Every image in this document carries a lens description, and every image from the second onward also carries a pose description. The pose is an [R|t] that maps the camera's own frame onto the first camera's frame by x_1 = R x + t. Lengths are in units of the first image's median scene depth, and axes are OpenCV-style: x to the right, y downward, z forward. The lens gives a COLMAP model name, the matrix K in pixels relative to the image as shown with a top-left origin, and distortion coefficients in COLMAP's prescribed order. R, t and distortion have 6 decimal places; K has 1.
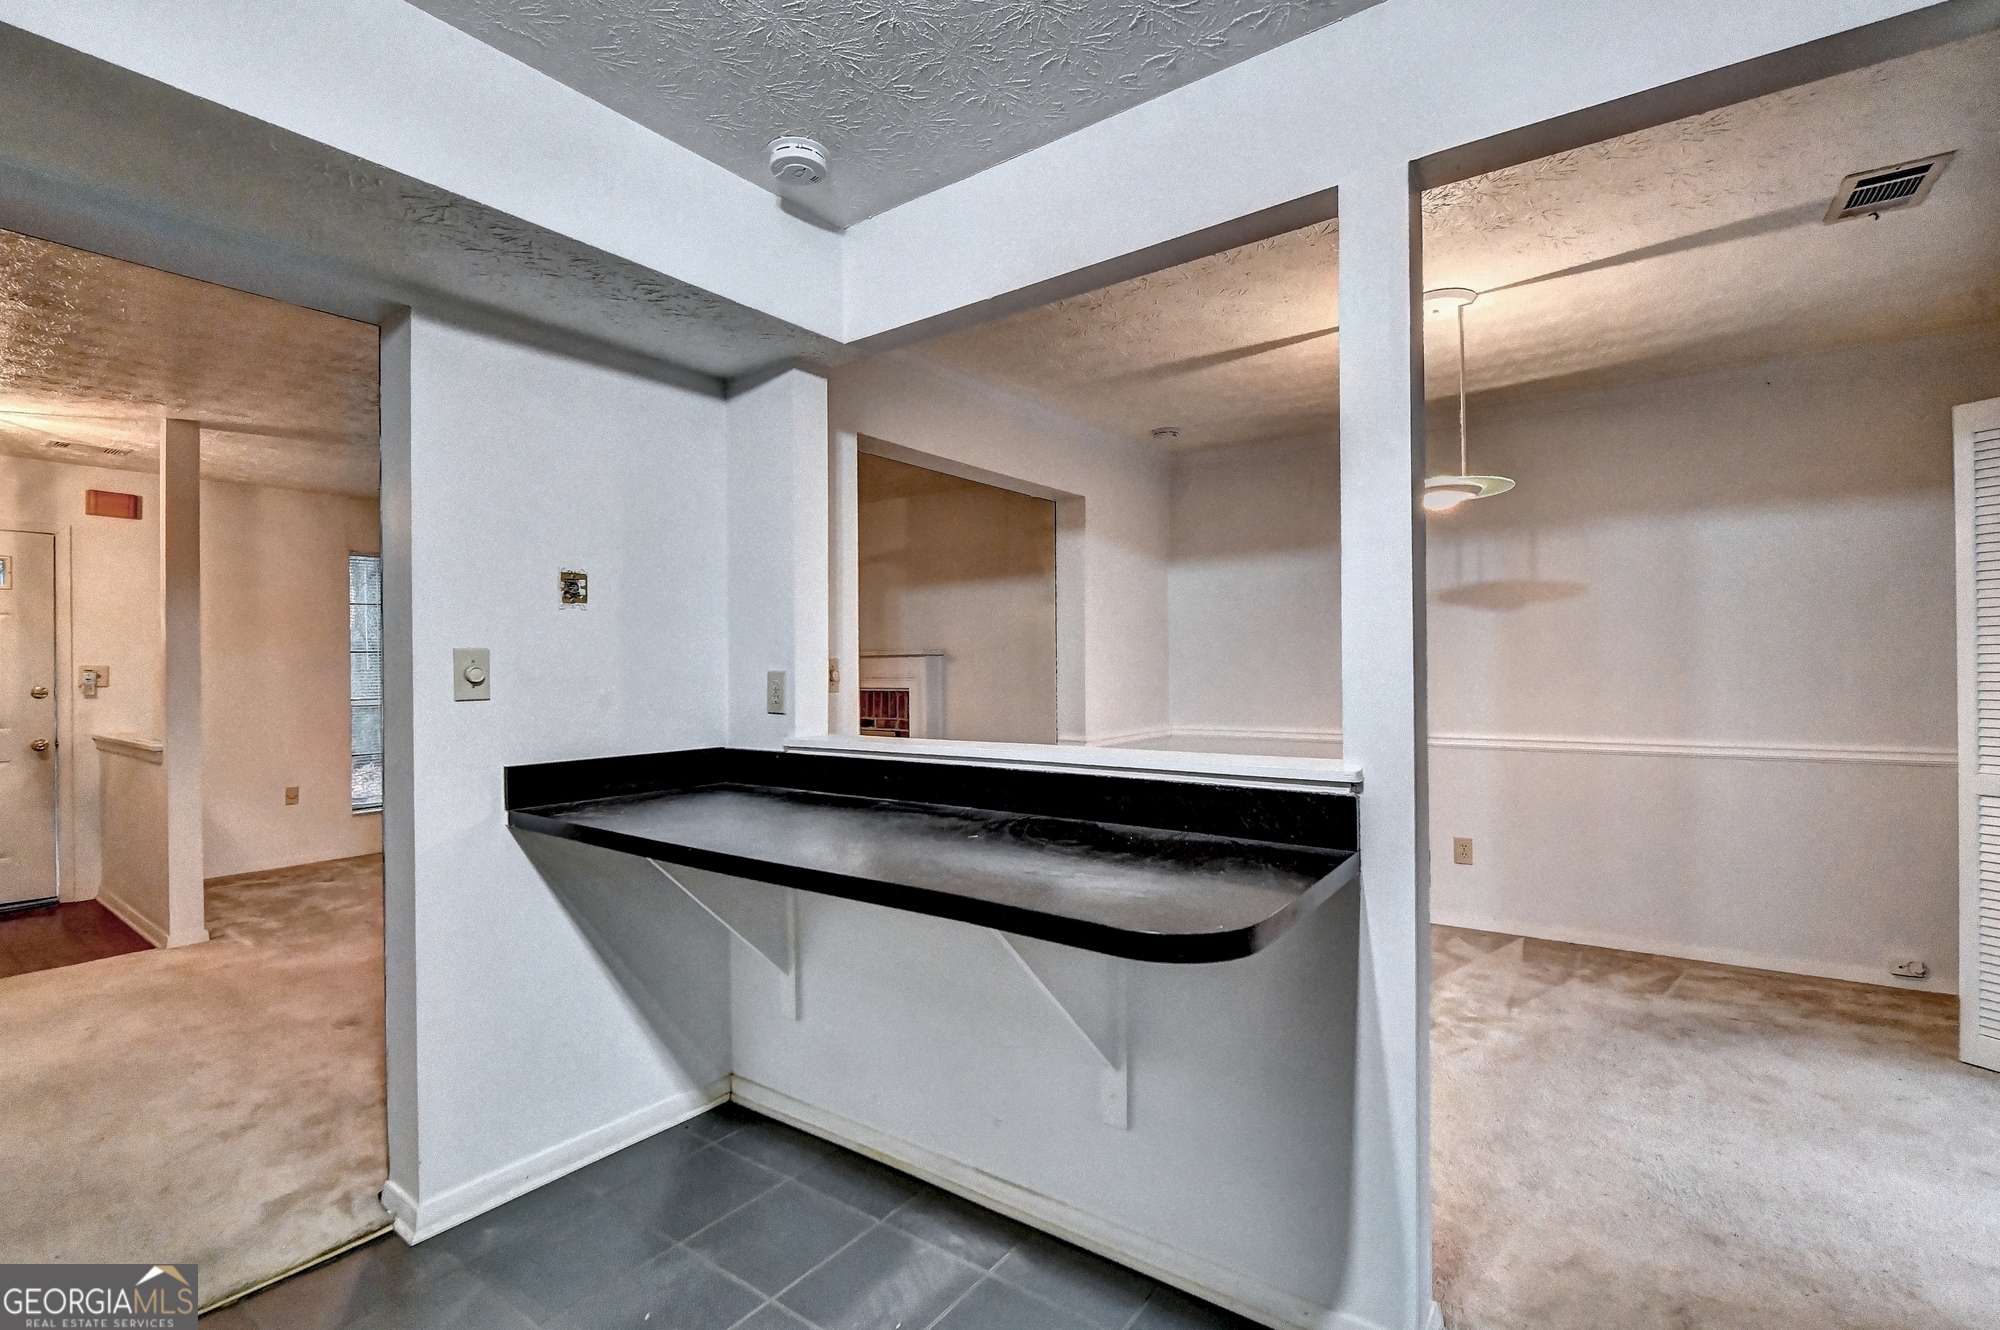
lens RADIAL K [[895.8, 0, 1015.4], [0, 895.8, 673.0], [0, 0, 1]] dist [-0.007875, -0.002211]
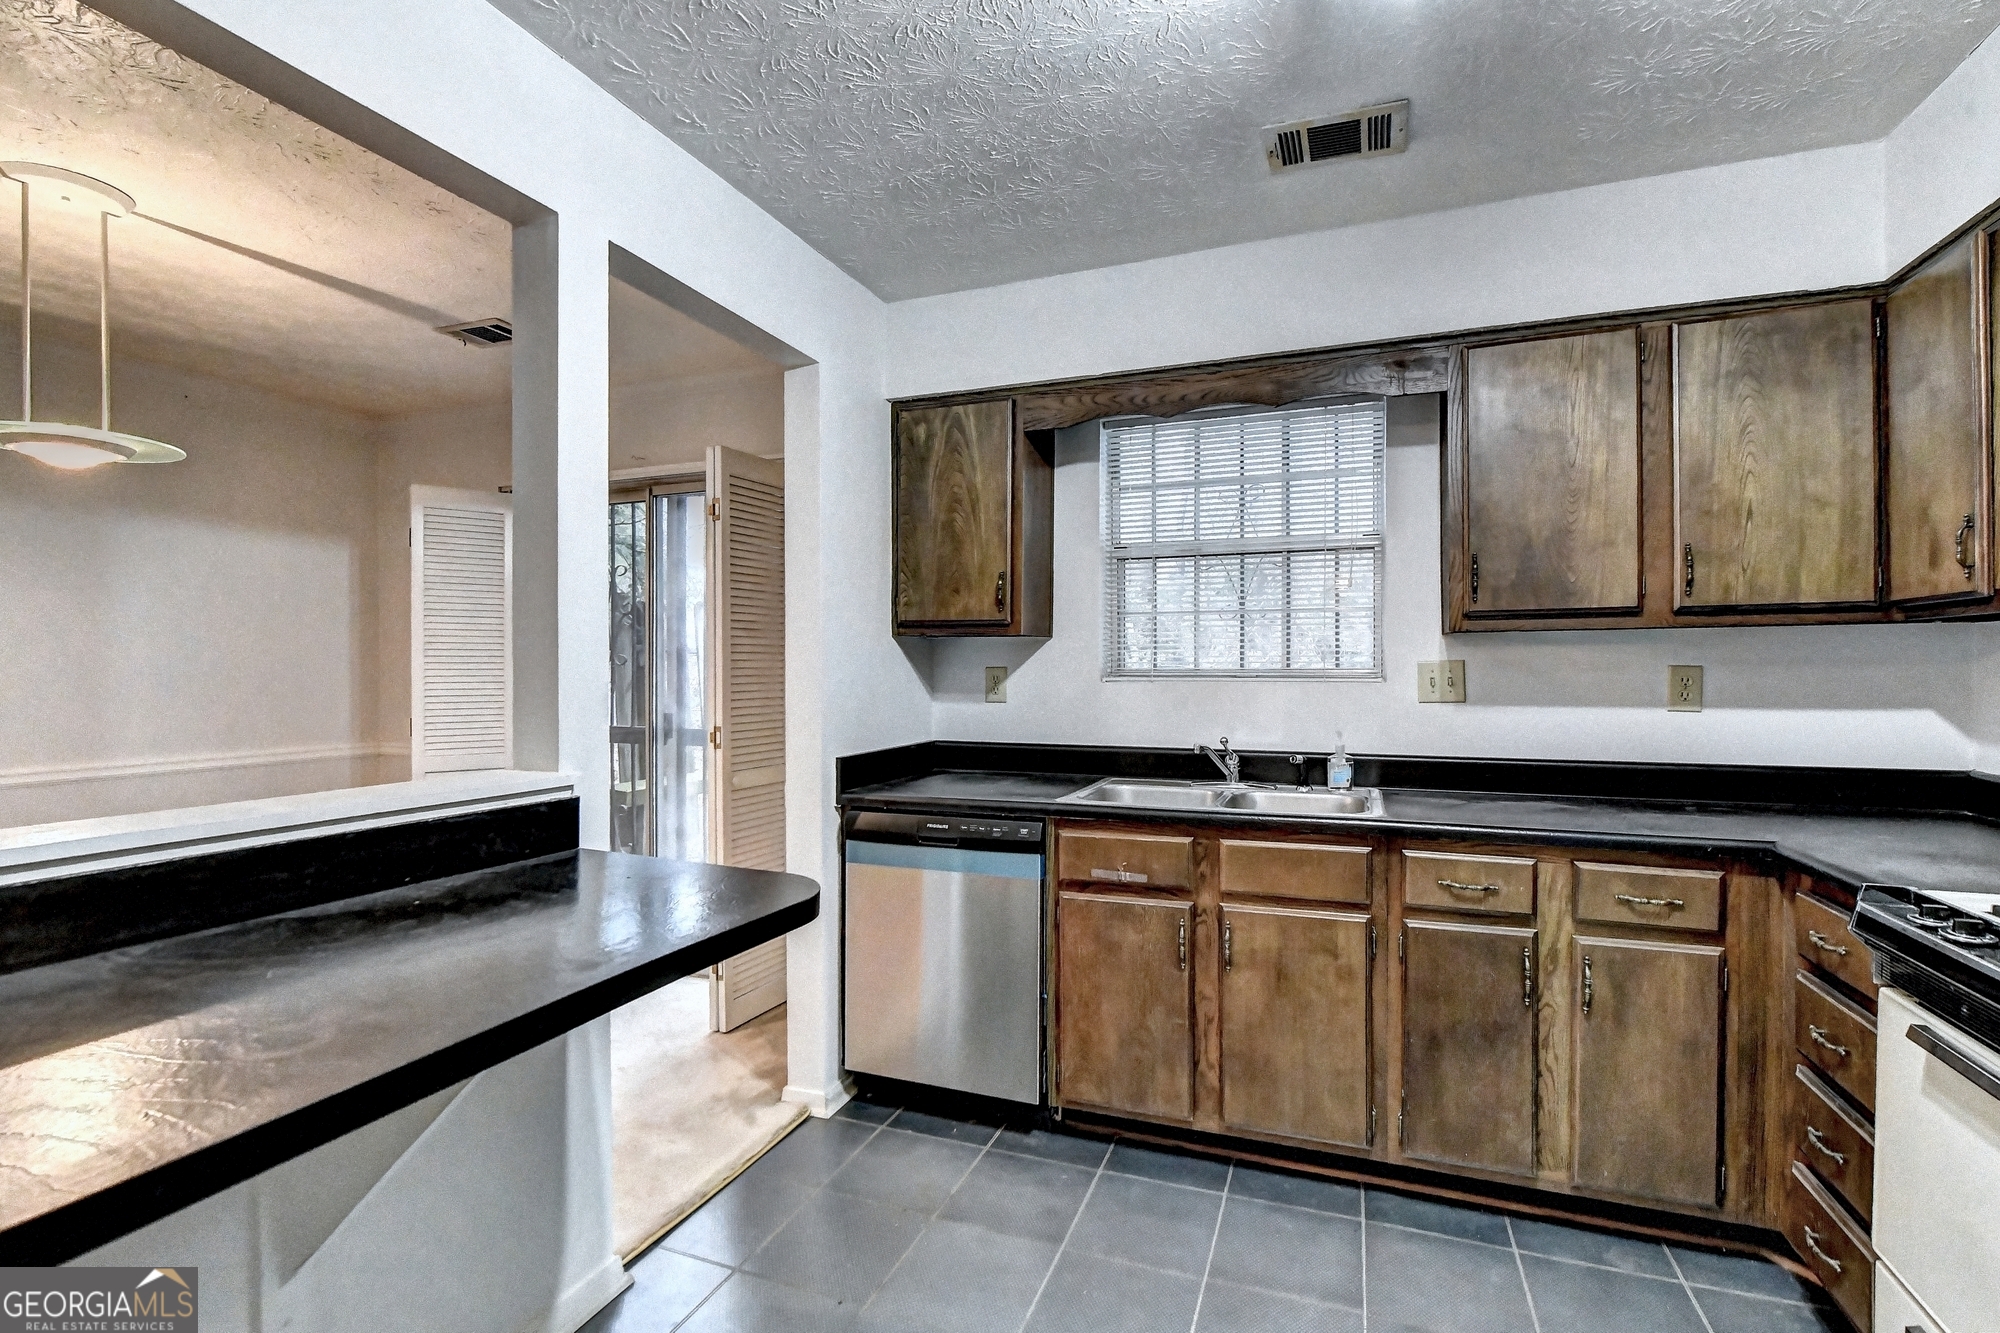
lens RADIAL K [[895.8, 0, 1018.3], [0, 895.8, 670.9], [0, 0, 1]] dist [-0.007875, -0.002211]
pose [[-0.256558, 0.009545, 0.966482, -0.469419], [0.009737, 0.999926, -0.007291, 0.000673], [-0.966480, 0.007540, -0.256632, 0.461596]]
